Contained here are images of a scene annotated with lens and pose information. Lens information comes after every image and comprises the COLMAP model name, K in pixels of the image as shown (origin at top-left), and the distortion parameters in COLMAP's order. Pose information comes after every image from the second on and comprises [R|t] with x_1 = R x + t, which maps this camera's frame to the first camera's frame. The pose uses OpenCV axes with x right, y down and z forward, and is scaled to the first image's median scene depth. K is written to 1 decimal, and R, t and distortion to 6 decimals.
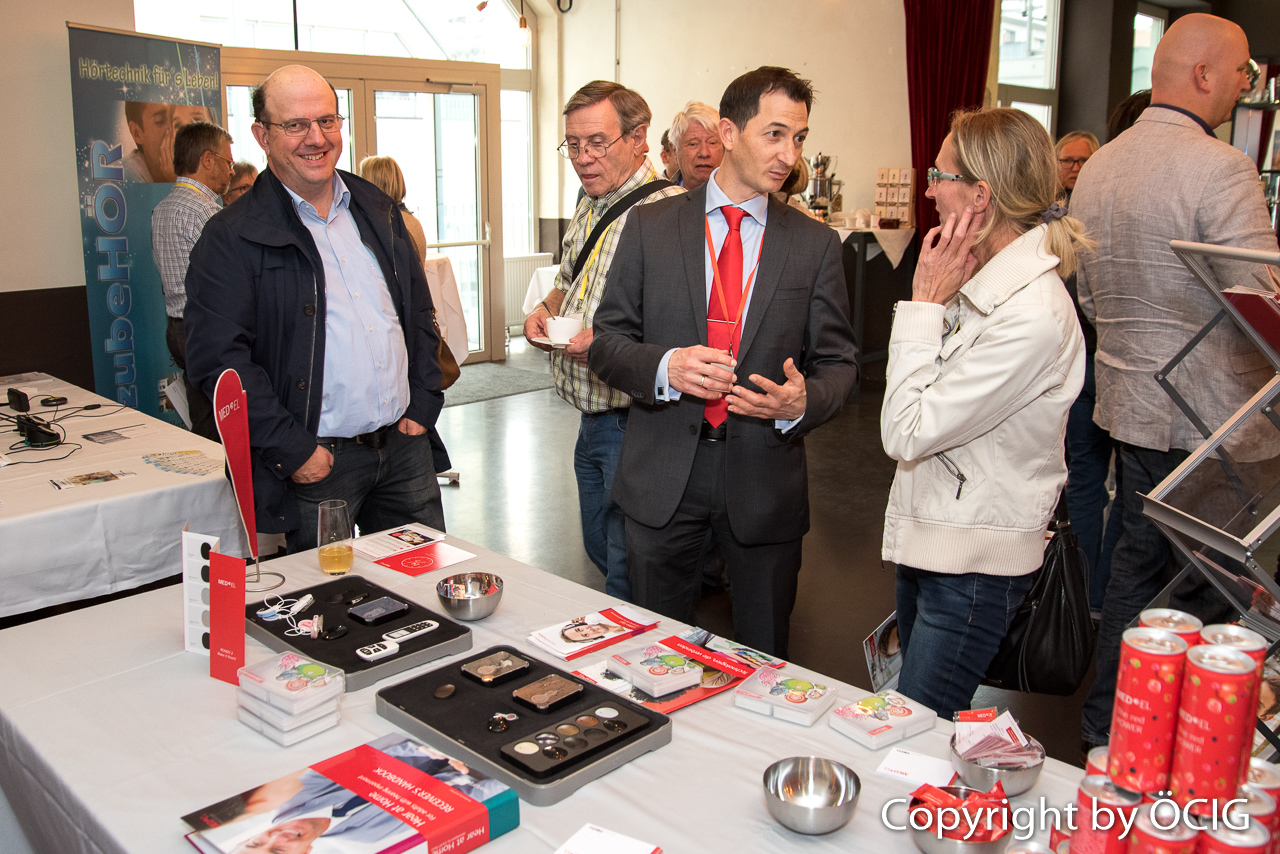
lens RADIAL K [[1157.2, 0, 640.0], [0, 1157.2, 427.0], [0, 0, 1]] dist [-0.027201, -0.016157]
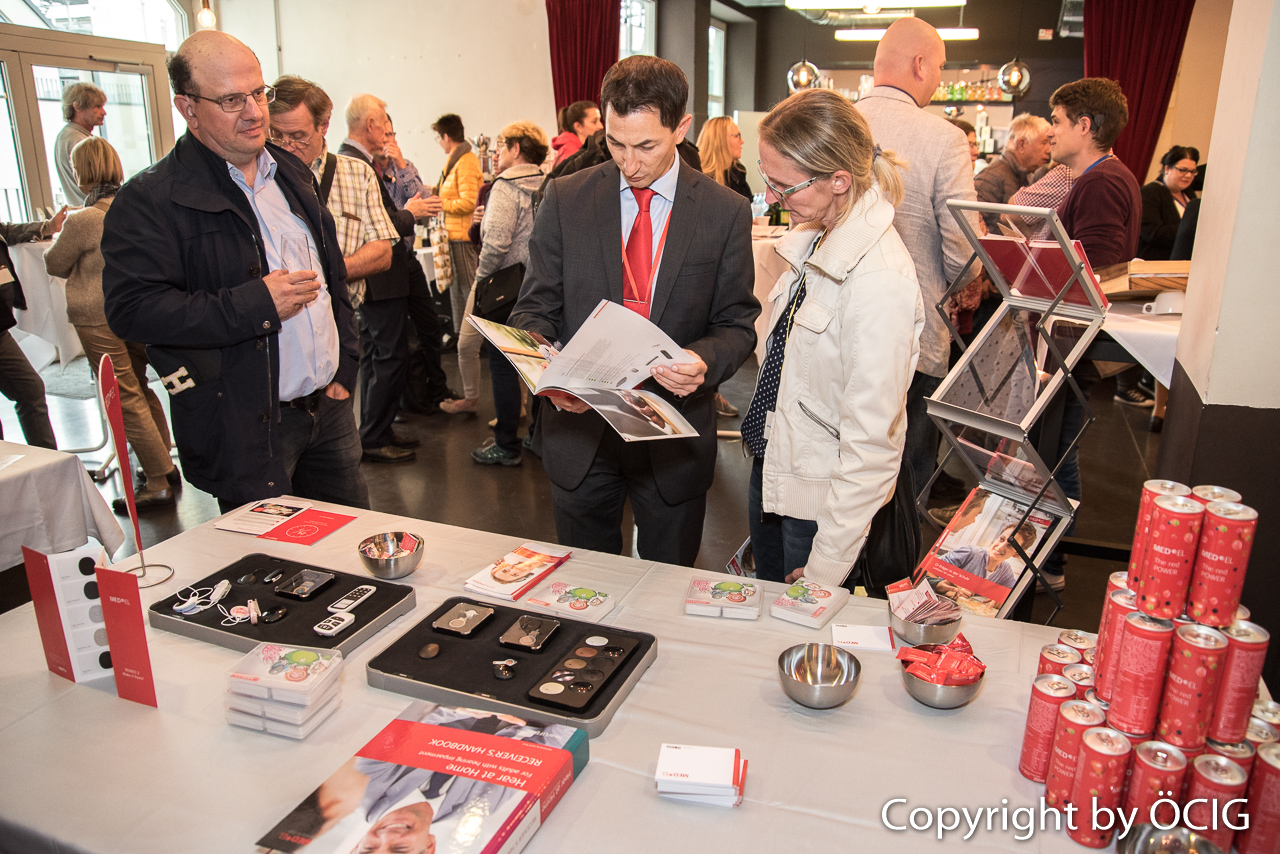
lens RADIAL K [[942.2, 0, 640.0], [0, 942.2, 427.0], [0, 0, 1]] dist [-0.007677, 0.003864]
pose [[0.920356, -0.105422, 0.376603, -0.276997], [0.081201, 0.993509, 0.079670, -0.021036], [-0.382558, -0.042744, 0.922942, 0.149341]]
